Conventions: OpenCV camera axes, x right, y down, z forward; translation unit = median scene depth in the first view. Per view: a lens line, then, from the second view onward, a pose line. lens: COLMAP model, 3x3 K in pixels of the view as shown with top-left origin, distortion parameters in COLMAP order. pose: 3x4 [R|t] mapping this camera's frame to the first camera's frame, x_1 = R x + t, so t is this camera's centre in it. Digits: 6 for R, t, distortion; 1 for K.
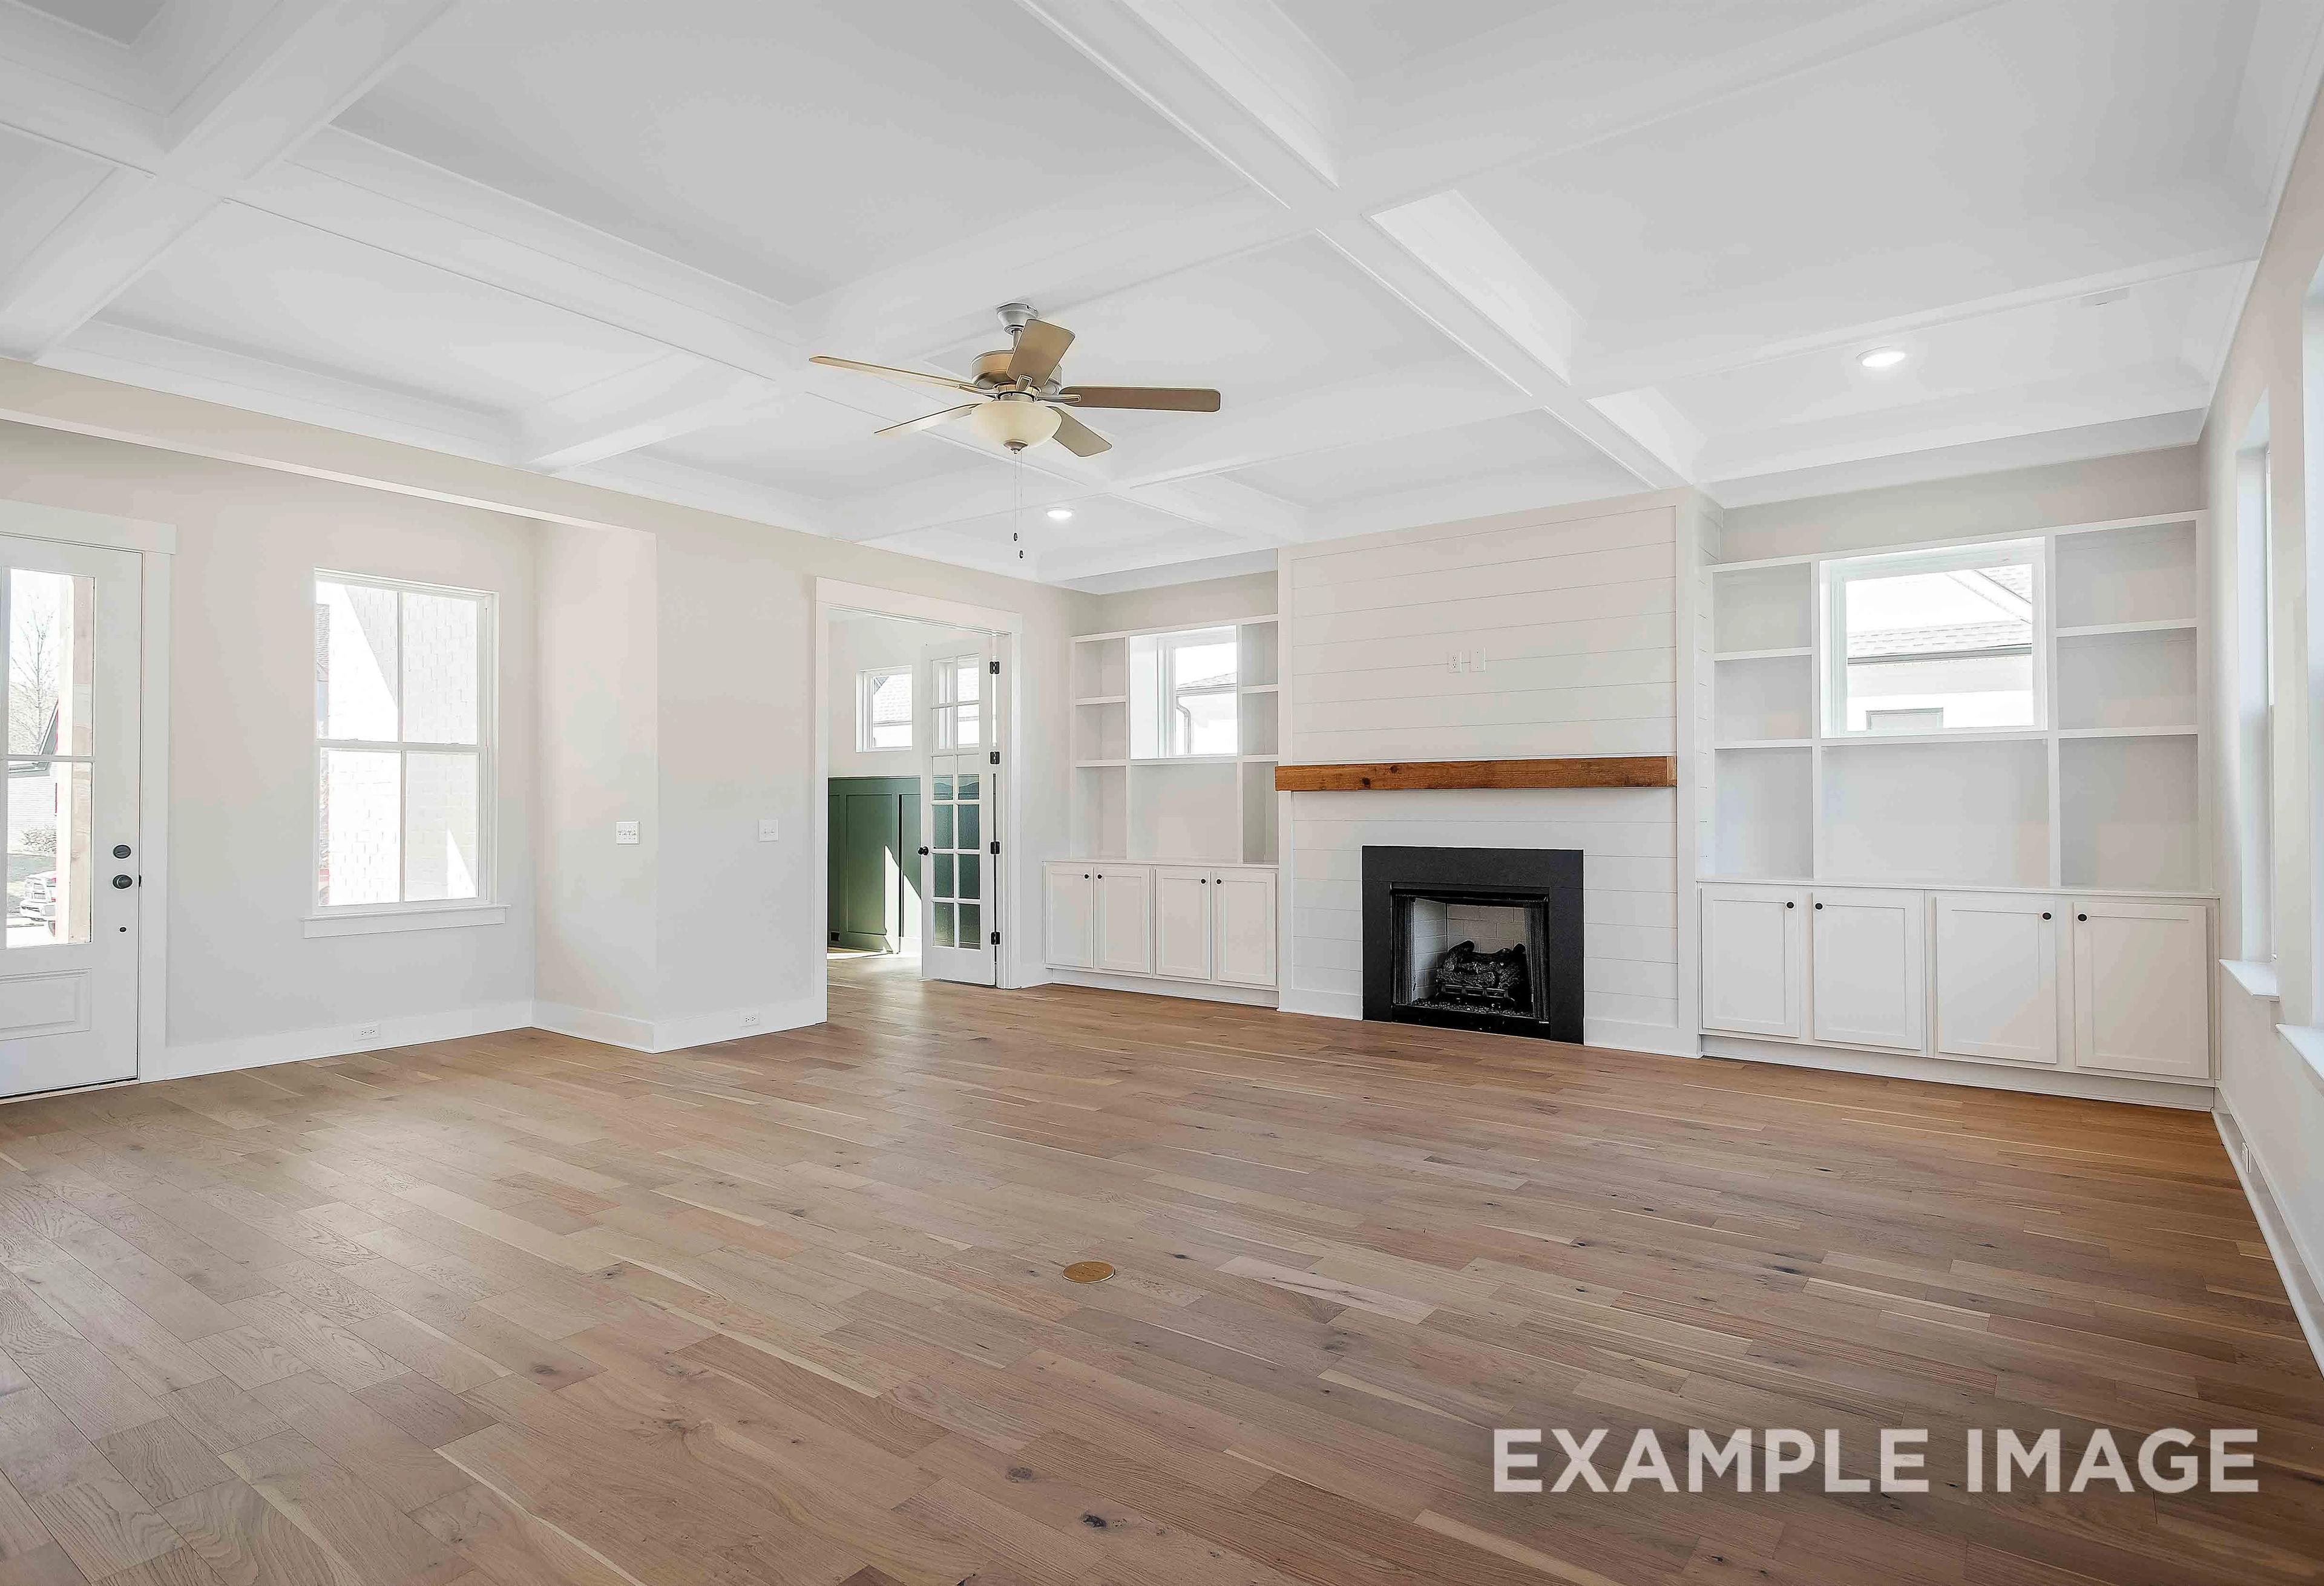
lens RADIAL K [[1228.7, 0, 1200.4], [0, 1228.7, 788.1], [0, 0, 1]] dist [0.013748, -0.004092]
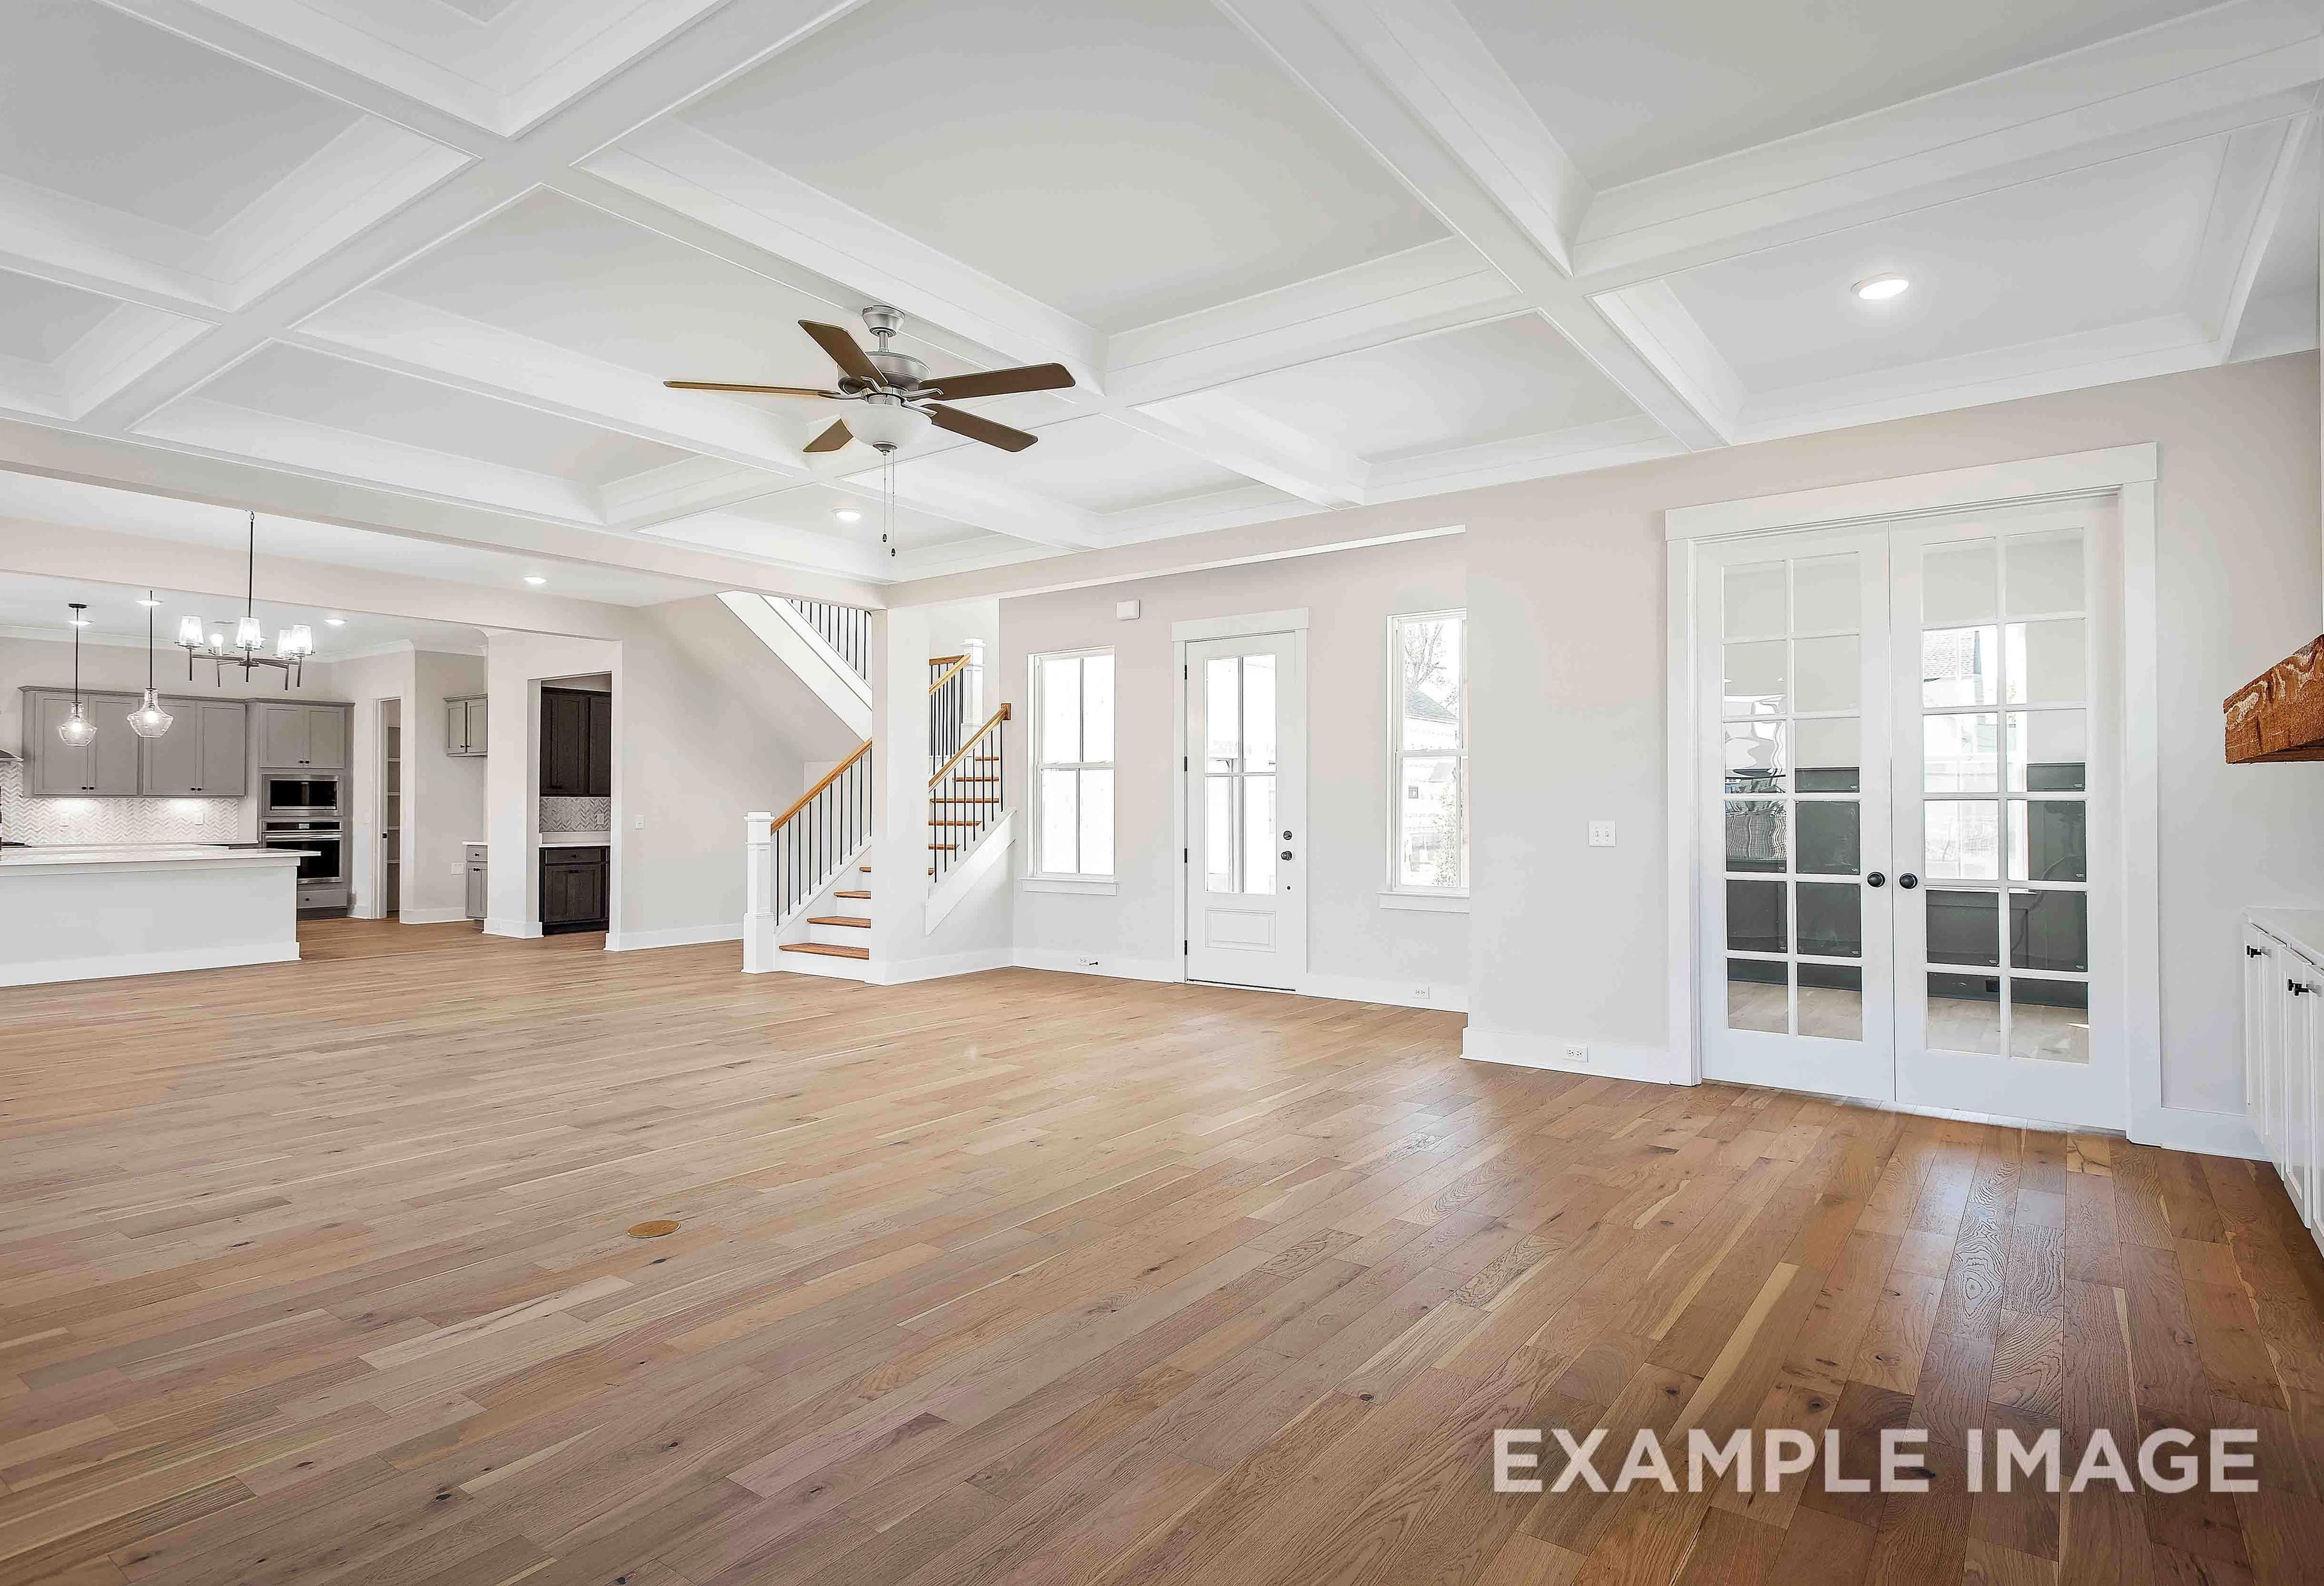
lens RADIAL K [[1228.7, 0, 1175.1], [0, 1228.7, 795.5], [0, 0, 1]] dist [0.013748, -0.004092]
pose [[-0.016076, -0.006300, -0.999851, 0.527029], [0.016610, 0.999840, -0.006567, 0.009691], [0.999733, -0.016714, -0.015968, 0.777141]]
